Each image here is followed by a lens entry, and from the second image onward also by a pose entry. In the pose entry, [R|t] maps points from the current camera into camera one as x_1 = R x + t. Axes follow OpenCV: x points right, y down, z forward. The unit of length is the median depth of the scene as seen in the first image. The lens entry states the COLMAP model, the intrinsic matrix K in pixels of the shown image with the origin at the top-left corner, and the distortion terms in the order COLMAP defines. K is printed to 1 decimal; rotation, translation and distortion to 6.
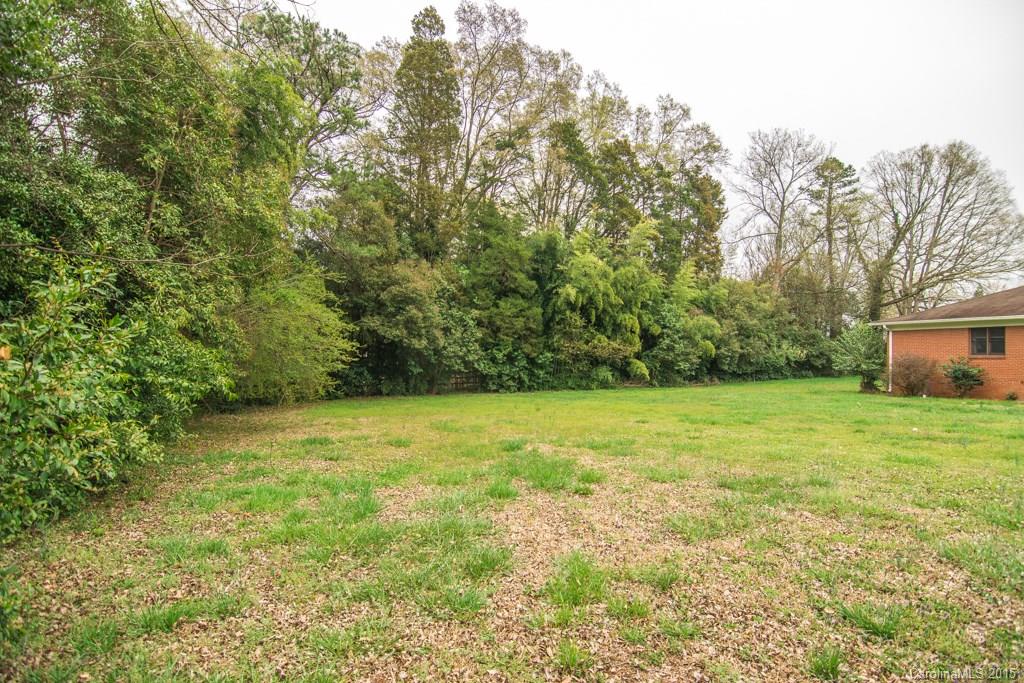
lens RADIAL K [[495.1, 0, 515.2], [0, 495.1, 343.4], [0, 0, 1]] dist [-0.007743, -0.009767]
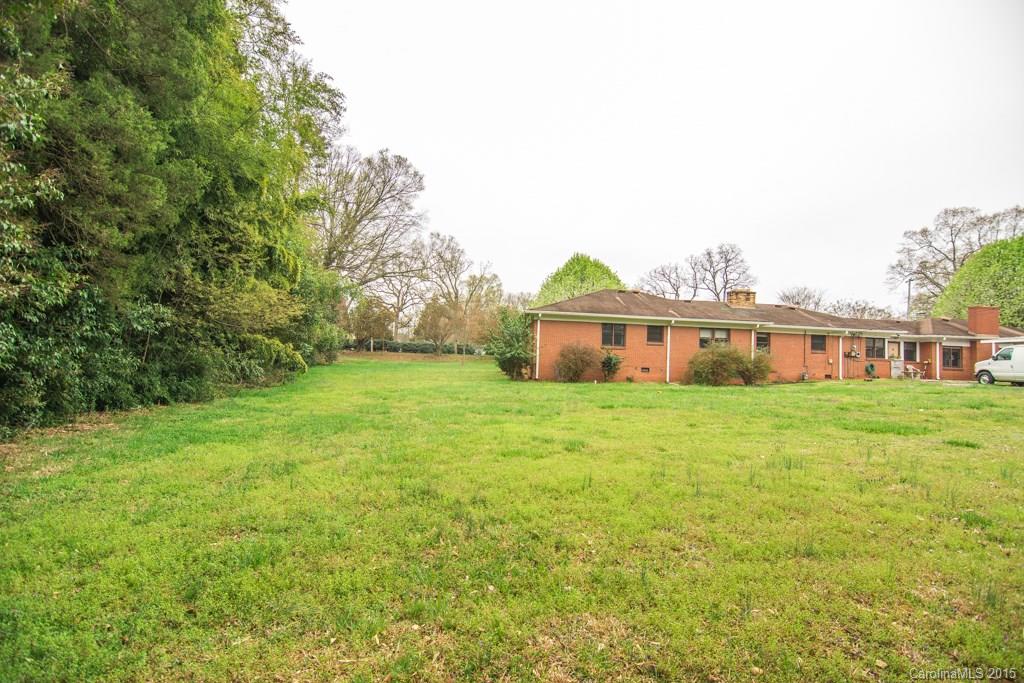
lens RADIAL K [[495.1, 0, 515.9], [0, 495.1, 342.7], [0, 0, 1]] dist [-0.007743, -0.009767]
pose [[0.227195, 0.033699, 0.973266, -0.212159], [-0.058269, 0.998081, -0.020956, 0.040096], [-0.972104, -0.051950, 0.228723, 0.685771]]
